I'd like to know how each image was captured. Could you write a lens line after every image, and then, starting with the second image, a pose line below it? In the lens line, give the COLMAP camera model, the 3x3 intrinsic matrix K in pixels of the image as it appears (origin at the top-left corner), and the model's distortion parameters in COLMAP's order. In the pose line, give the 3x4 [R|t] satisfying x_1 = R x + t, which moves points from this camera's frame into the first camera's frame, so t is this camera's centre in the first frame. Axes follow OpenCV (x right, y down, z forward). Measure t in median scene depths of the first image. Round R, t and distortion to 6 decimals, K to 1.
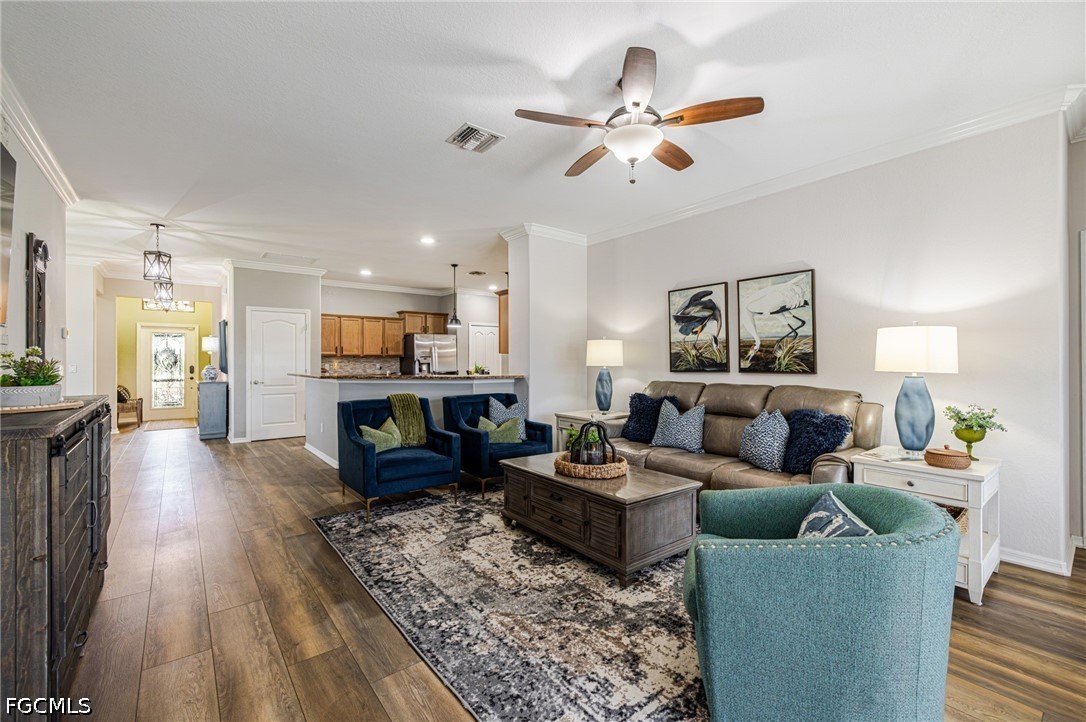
lens RADIAL K [[458.1, 0, 545.3], [0, 458.1, 360.5], [0, 0, 1]] dist [0.000899, 0.000130]
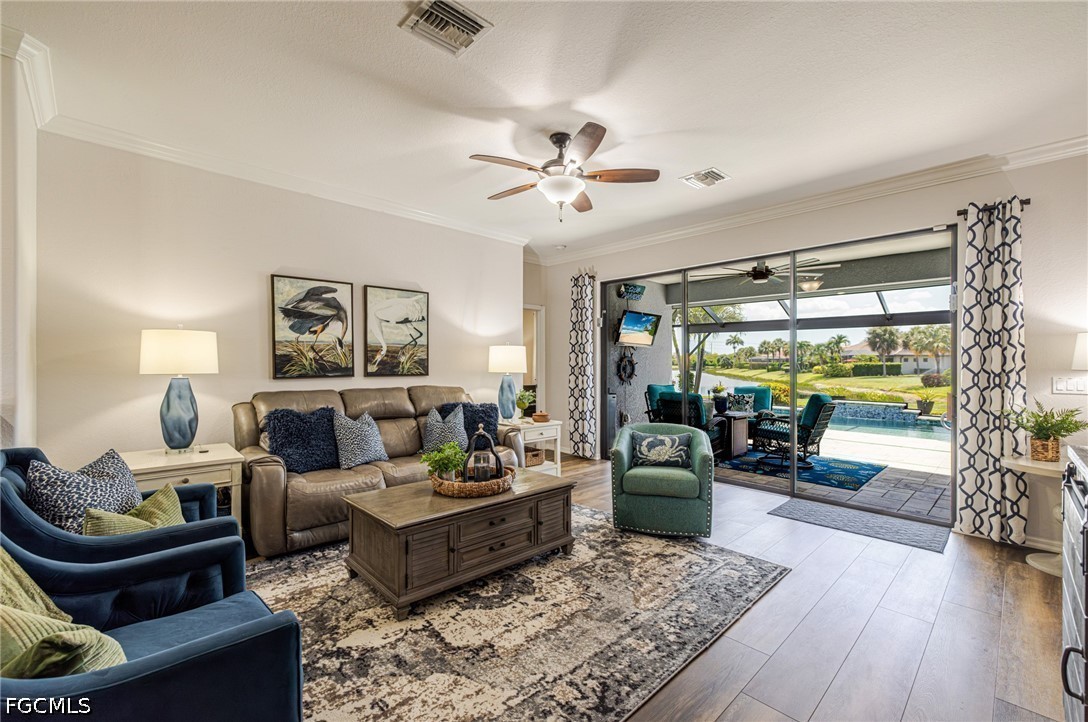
lens RADIAL K [[459.0, 0, 546.3], [0, 459.0, 360.5], [0, 0, 1]] dist [0.000899, 0.000130]
pose [[-0.092311, 0.006383, 0.995710, -0.674342], [-0.006965, 0.999951, -0.007056, -0.005747], [-0.995706, -0.007587, -0.092262, 0.765613]]
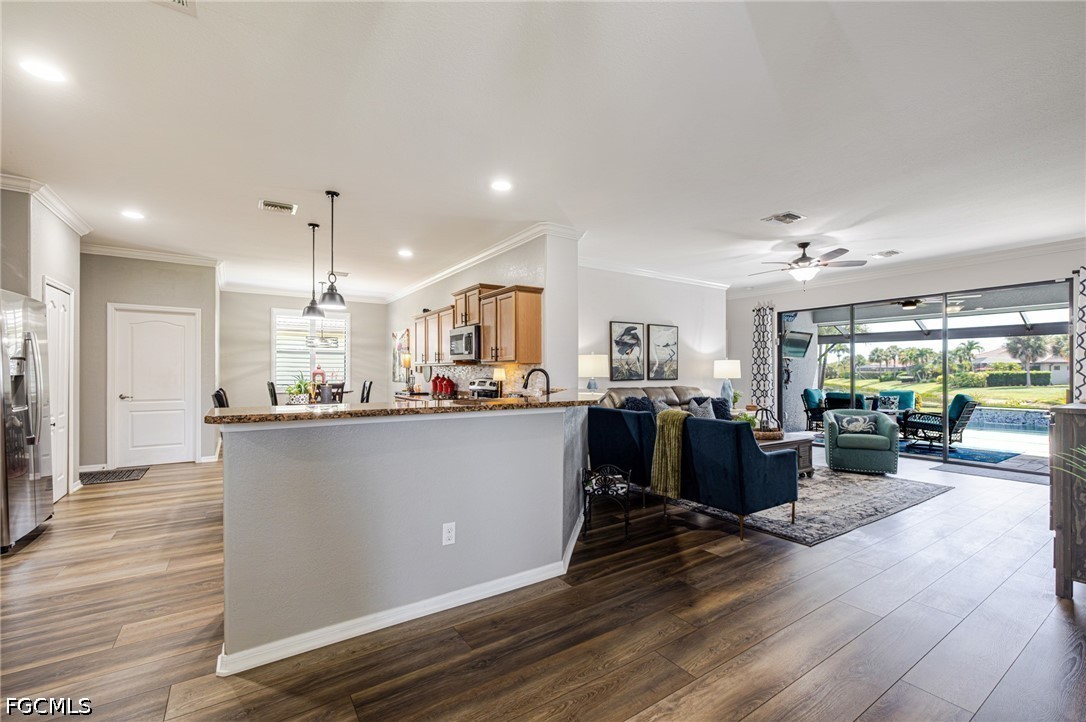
lens RADIAL K [[458.6, 0, 545.6], [0, 458.6, 371.5], [0, 0, 1]] dist [0.000922, -0.000085]
pose [[0.084473, 0.005366, 0.996411, -1.366634], [-0.003088, 0.999982, -0.005123, 0.005236], [-0.996421, -0.002644, 0.084488, 1.348526]]
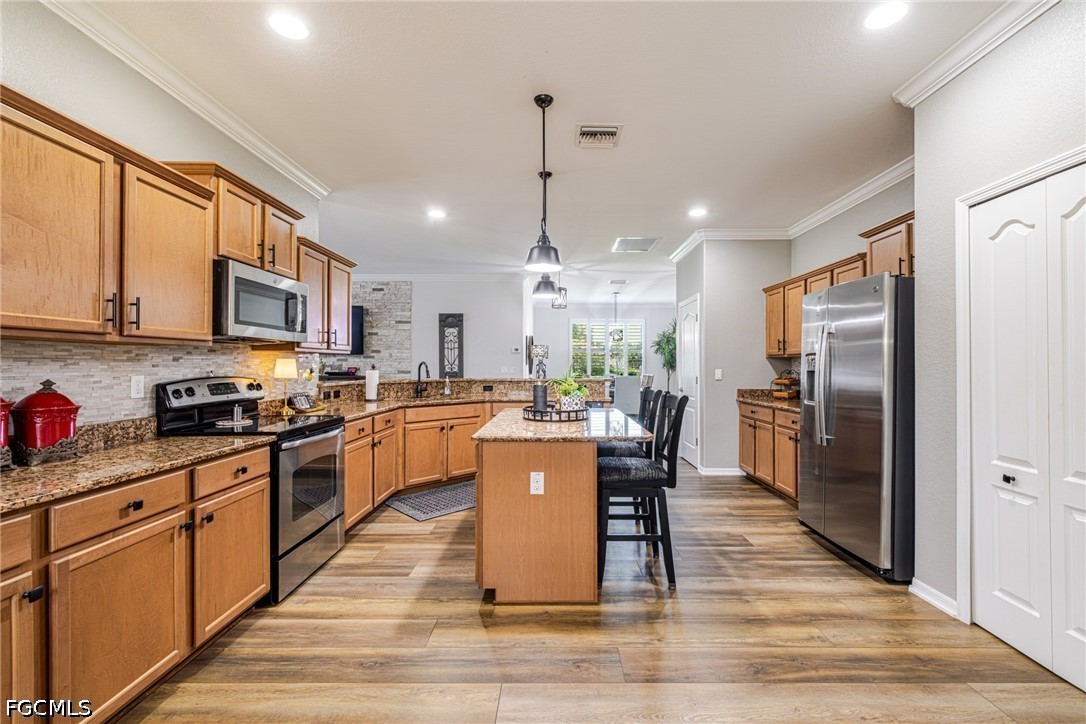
lens RADIAL K [[459.5, 0, 554.4], [0, 459.5, 361.0], [0, 0, 1]] dist [0.001206, 0.000118]
pose [[-0.627878, -0.005715, -0.778291, 0.360190], [-0.001149, 0.999979, -0.006416, -0.001264], [0.778311, -0.003135, -0.627871, 2.532657]]
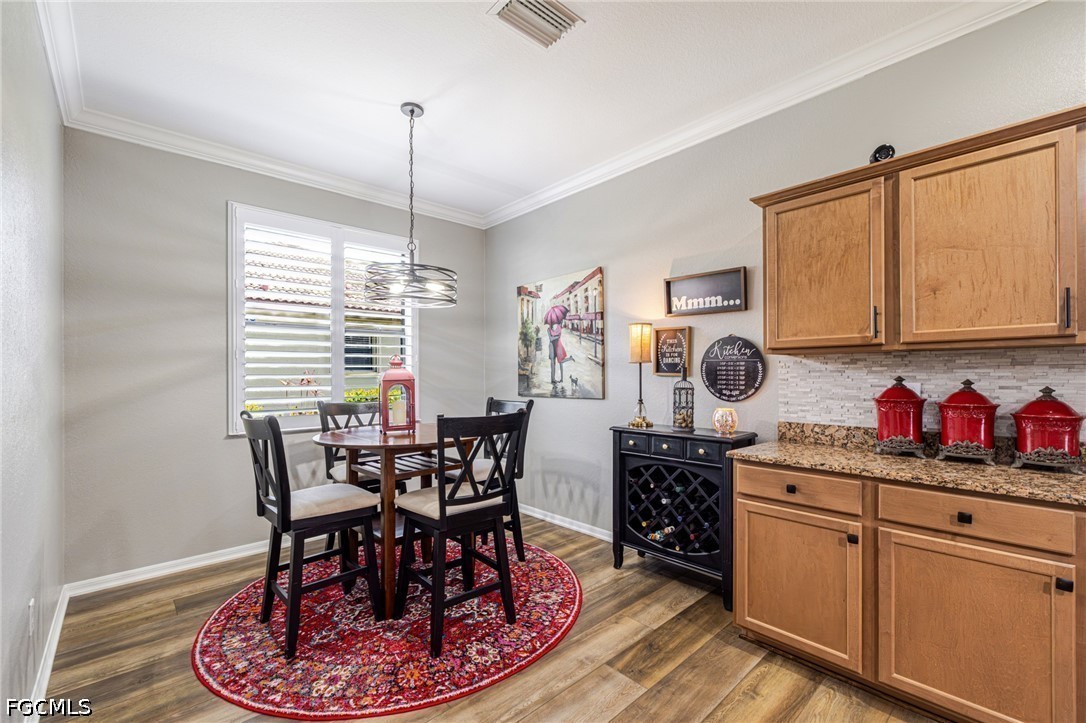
lens RADIAL K [[457.2, 0, 544.6], [0, 457.2, 367.8], [0, 0, 1]] dist [-0.000027, -0.000052]
pose [[-0.064967, 0.015971, 0.997760, -0.094203], [0.007548, 0.999851, -0.015513, -0.000406], [-0.997859, 0.006523, -0.065078, 2.370281]]
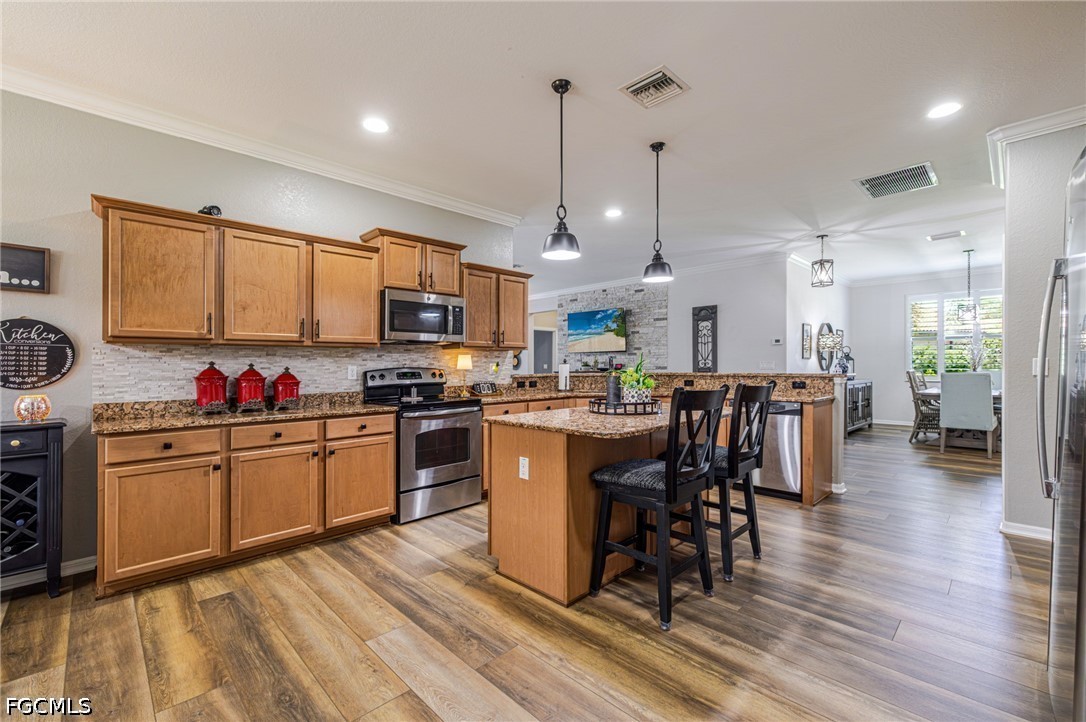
lens RADIAL K [[458.1, 0, 545.3], [0, 458.1, 360.5], [0, 0, 1]] dist [0.000899, 0.000130]
pose [[-0.995084, 0.010647, -0.098463, -0.082308], [0.011676, 0.999883, -0.009883, 0.017342], [0.098346, -0.010984, -0.995092, 2.764594]]
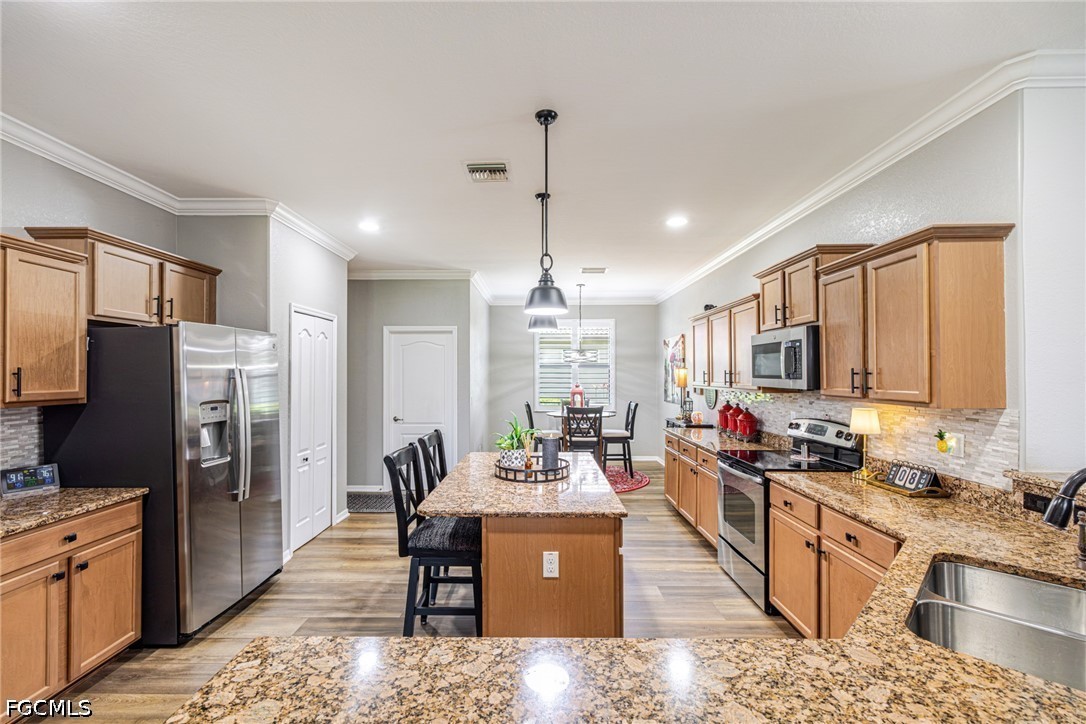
lens RADIAL K [[462.7, 0, 534.8], [0, 462.7, 370.8], [0, 0, 1]] dist [0.002321, -0.000015]
pose [[0.637911, 0.007856, 0.770070, -0.853723], [-0.001298, 0.999958, -0.009126, -0.061123], [-0.770109, 0.004823, 0.637894, 1.541948]]
